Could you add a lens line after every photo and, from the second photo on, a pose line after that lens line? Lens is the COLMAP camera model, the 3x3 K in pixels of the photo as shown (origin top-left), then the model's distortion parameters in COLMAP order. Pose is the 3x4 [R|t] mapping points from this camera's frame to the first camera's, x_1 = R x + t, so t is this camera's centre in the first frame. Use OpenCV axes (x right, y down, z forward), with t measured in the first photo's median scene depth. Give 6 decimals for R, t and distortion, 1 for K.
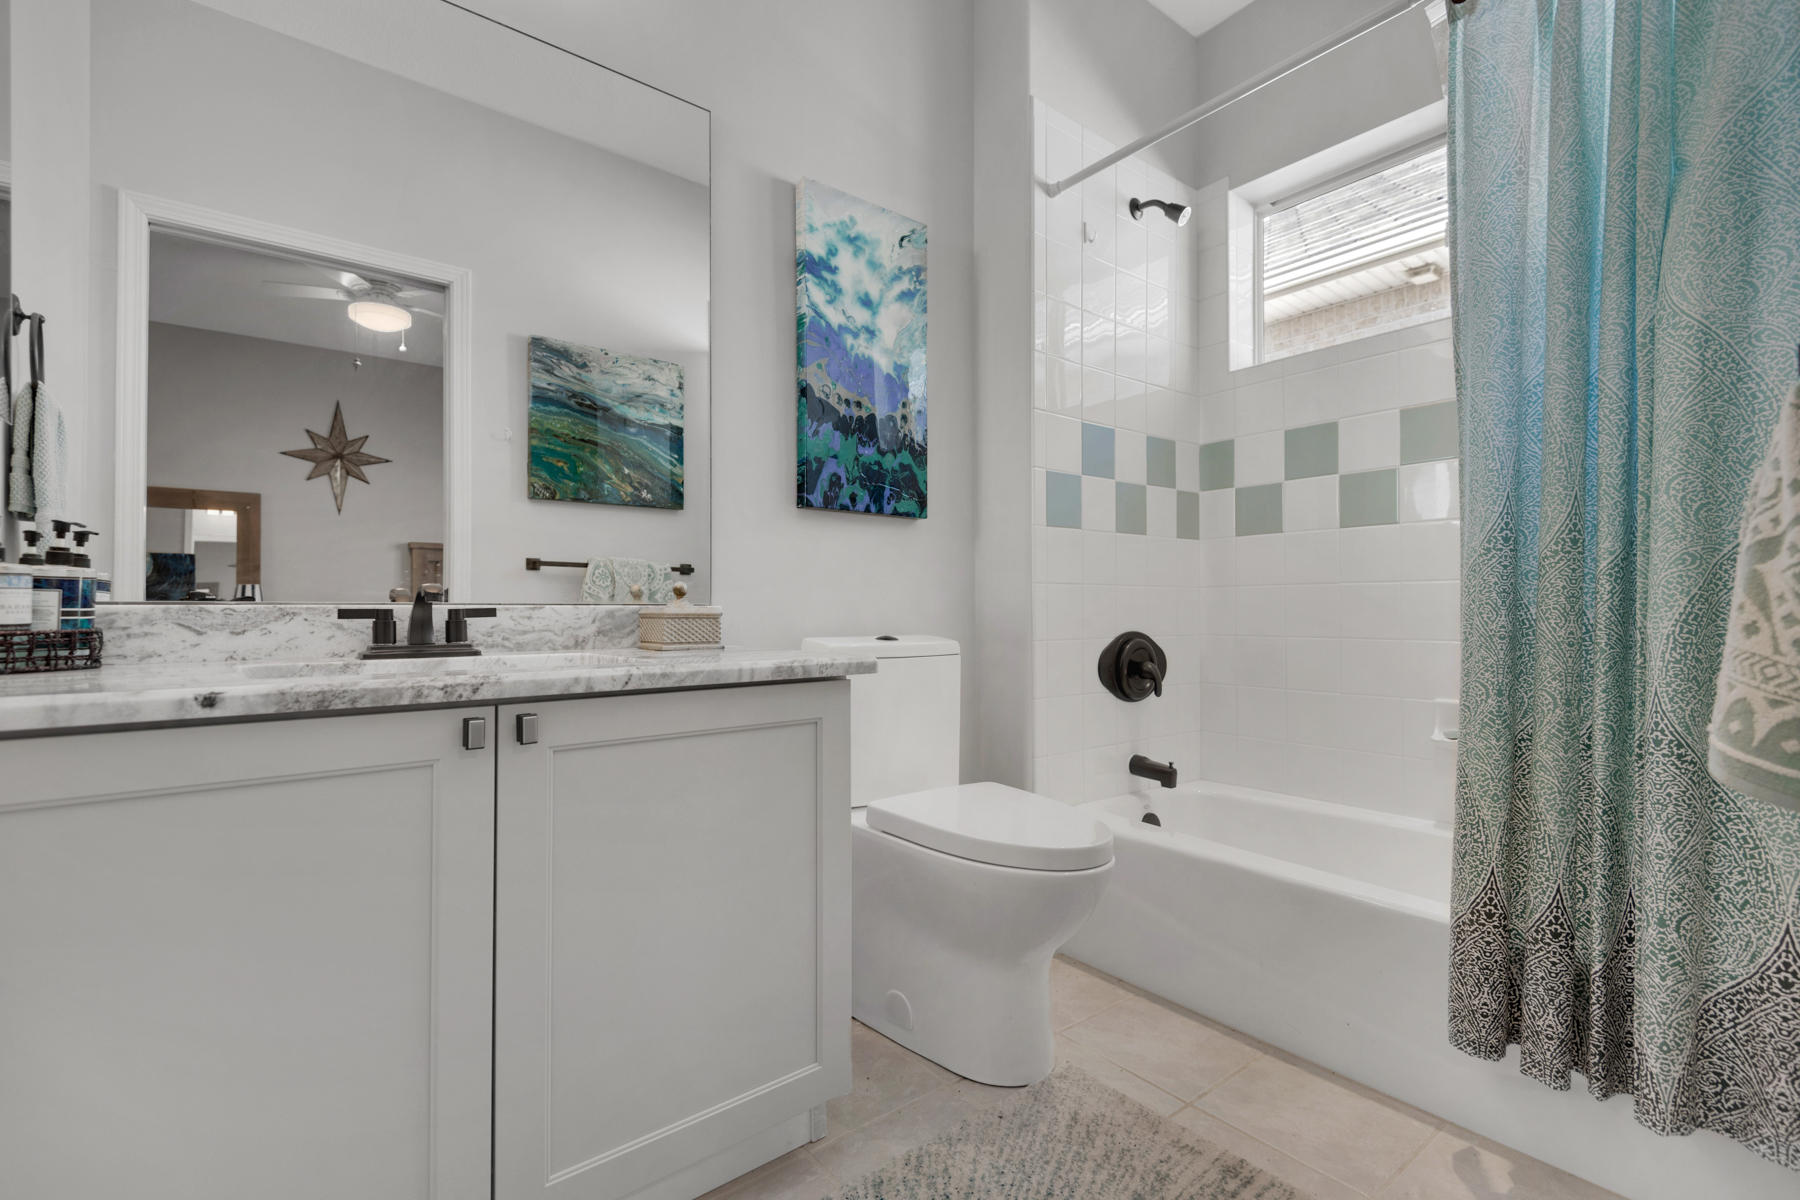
lens RADIAL K [[812.4, 0, 882.1], [0, 812.4, 601.5], [0, 0, 1]] dist [0.044654, -0.028252]
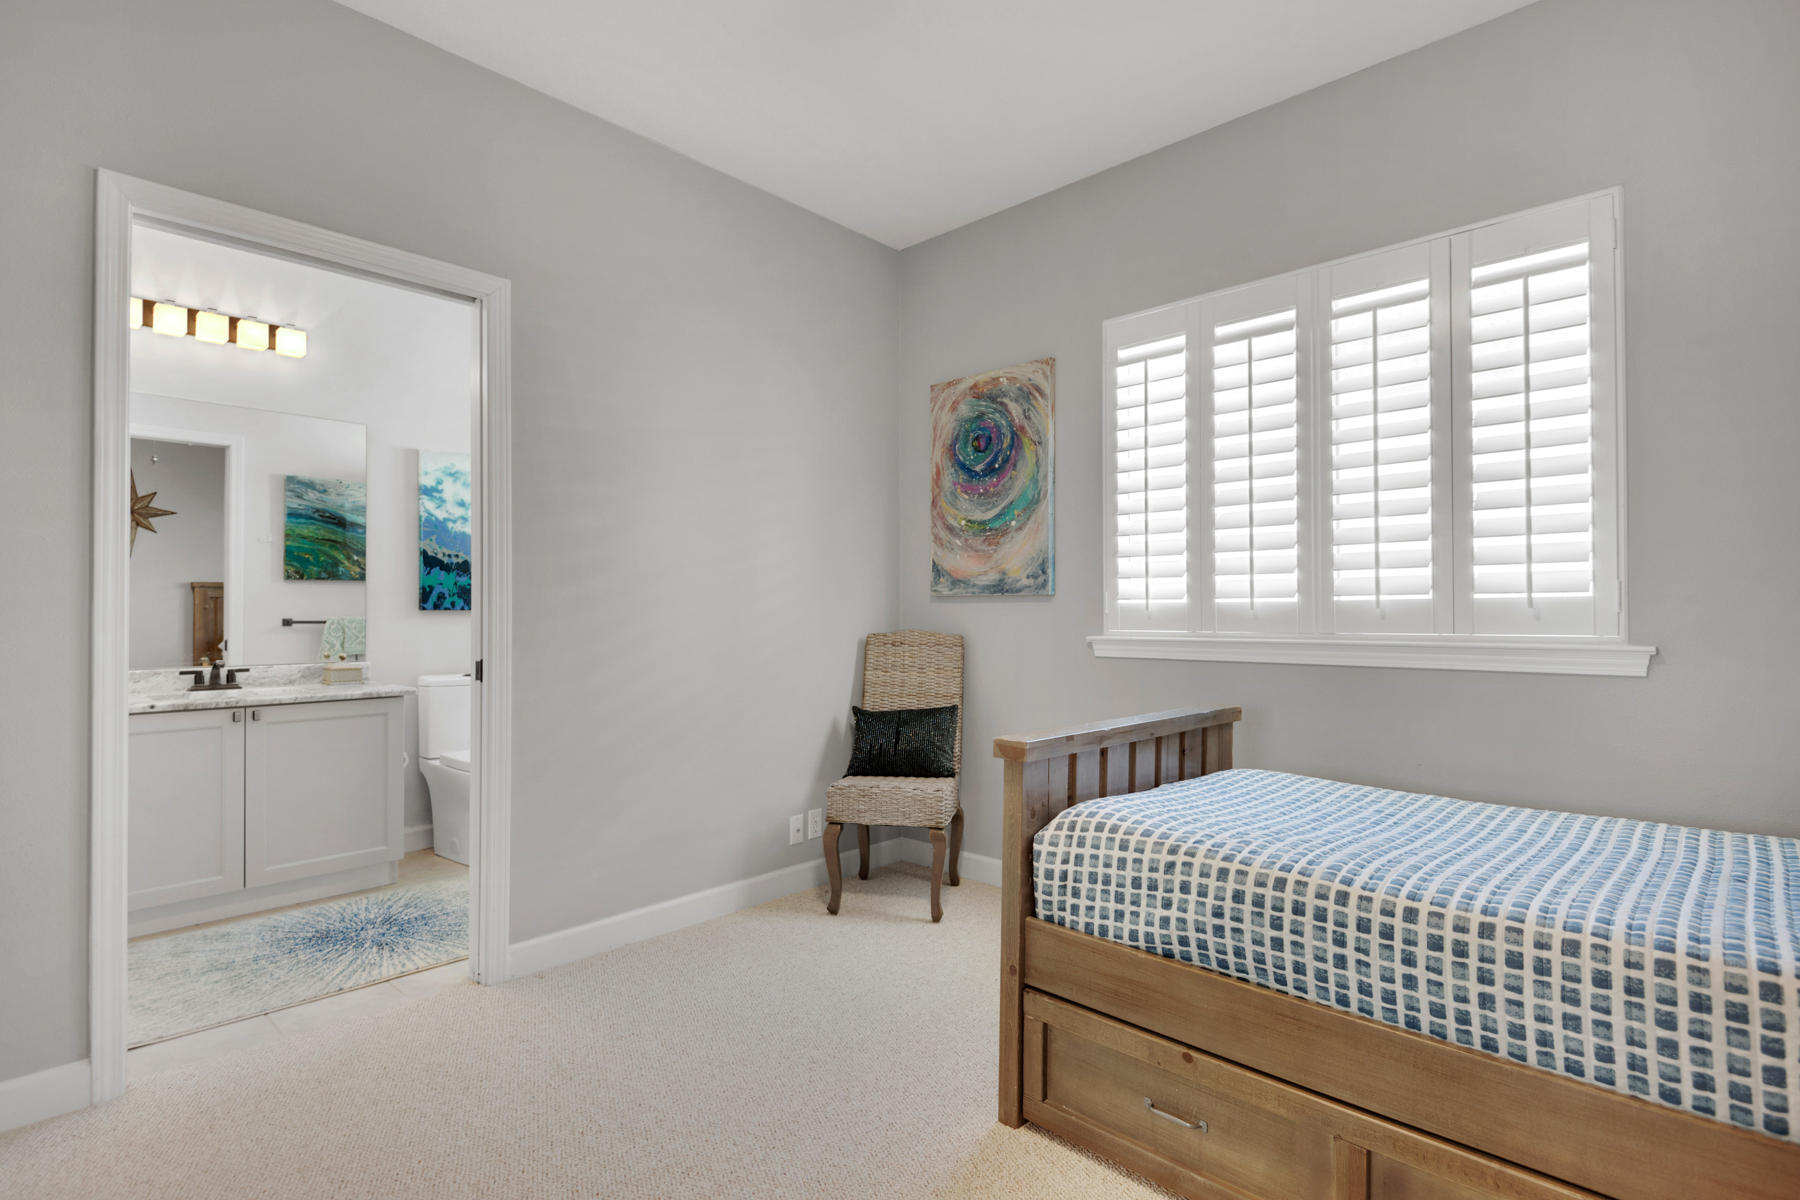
lens RADIAL K [[895.2, 0, 900.0], [0, 895.2, 600.0], [0, 0, 1]] dist [0.042594, -0.042347]
pose [[0.988234, 0.002090, 0.152933, 0.711435], [-0.001944, 0.999997, -0.001106, -0.137786], [-0.152935, 0.000796, 0.988236, -1.349034]]
